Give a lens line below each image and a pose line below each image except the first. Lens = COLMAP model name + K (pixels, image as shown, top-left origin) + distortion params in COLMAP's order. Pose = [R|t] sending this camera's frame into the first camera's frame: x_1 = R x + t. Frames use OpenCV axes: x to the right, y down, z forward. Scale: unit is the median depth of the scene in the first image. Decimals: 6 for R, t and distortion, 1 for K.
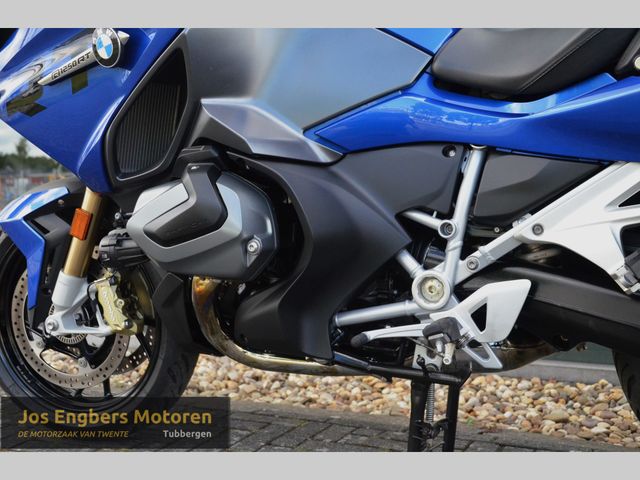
lens RADIAL K [[803.1, 0, 322.1], [0, 803.1, 251.4], [0, 0, 1]] dist [-0.014531, 0.338573]
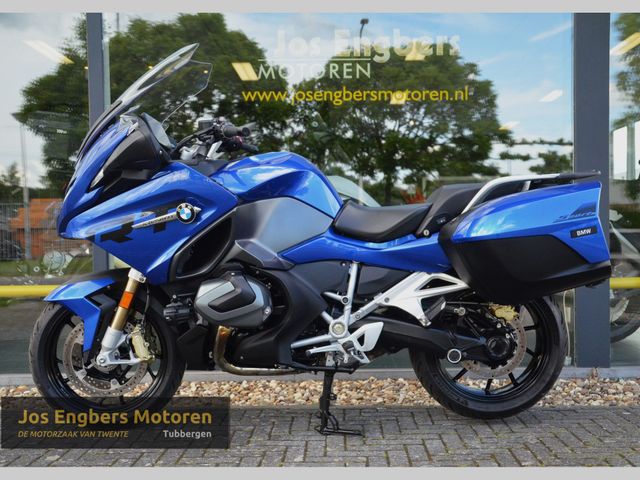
lens RADIAL K [[803.1, 0, 322.1], [0, 803.1, 251.4], [0, 0, 1]] dist [-0.014531, 0.338573]
pose [[0.911261, -0.001654, 0.411825, -0.785614], [0.024107, 0.998491, -0.049334, -0.053280], [-0.411123, 0.054884, 0.909926, -0.948097]]
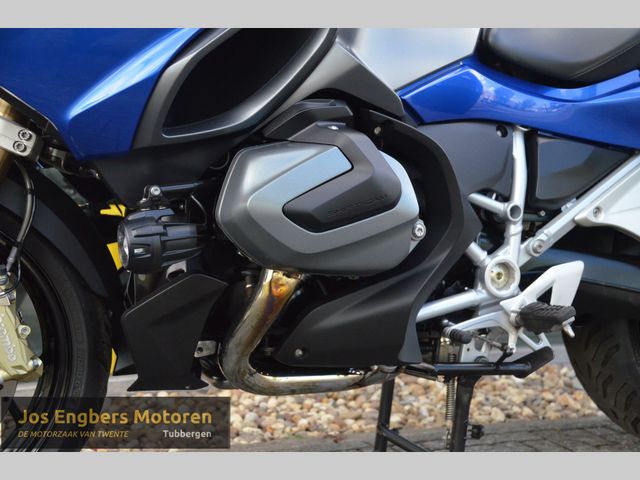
lens RADIAL K [[895.1, 0, 331.2], [0, 895.1, 242.6], [0, 0, 1]] dist [0.156811, 0.029531]
pose [[0.673694, -0.014606, 0.738866, -0.779913], [0.031575, 0.999461, -0.009033, 0.011596], [-0.738336, 0.029415, 0.673792, 0.427484]]
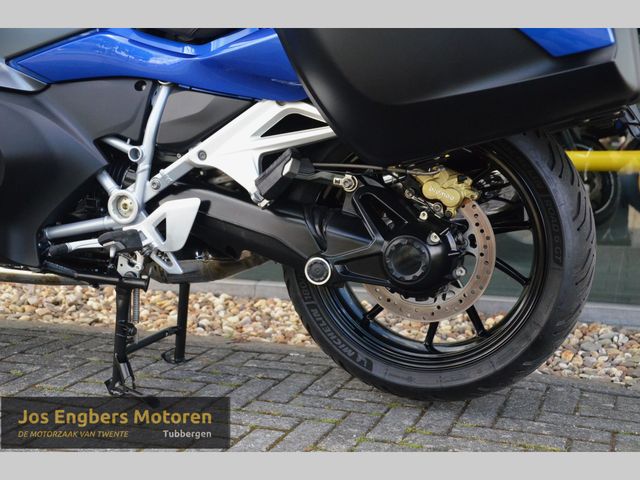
lens RADIAL K [[858.5, 0, 334.4], [0, 858.5, 248.4], [0, 0, 1]] dist [0.013449, 0.647008]
pose [[0.995759, 0.008849, 0.091569, 0.322803], [-0.014340, 0.998127, 0.059479, 0.029546], [-0.090871, -0.060540, 0.994021, -0.262564]]
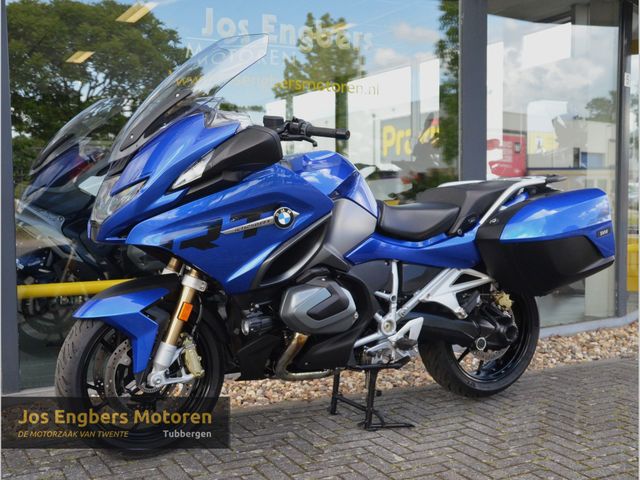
lens RADIAL K [[821.8, 0, 320.0], [0, 821.8, 240.0], [0, 0, 1]] dist [0.004479, -0.009647]
pose [[0.601148, -0.033507, 0.798435, -1.762295], [0.051022, 0.998691, 0.003497, -0.205746], [-0.797507, 0.038635, 0.602071, -0.219205]]
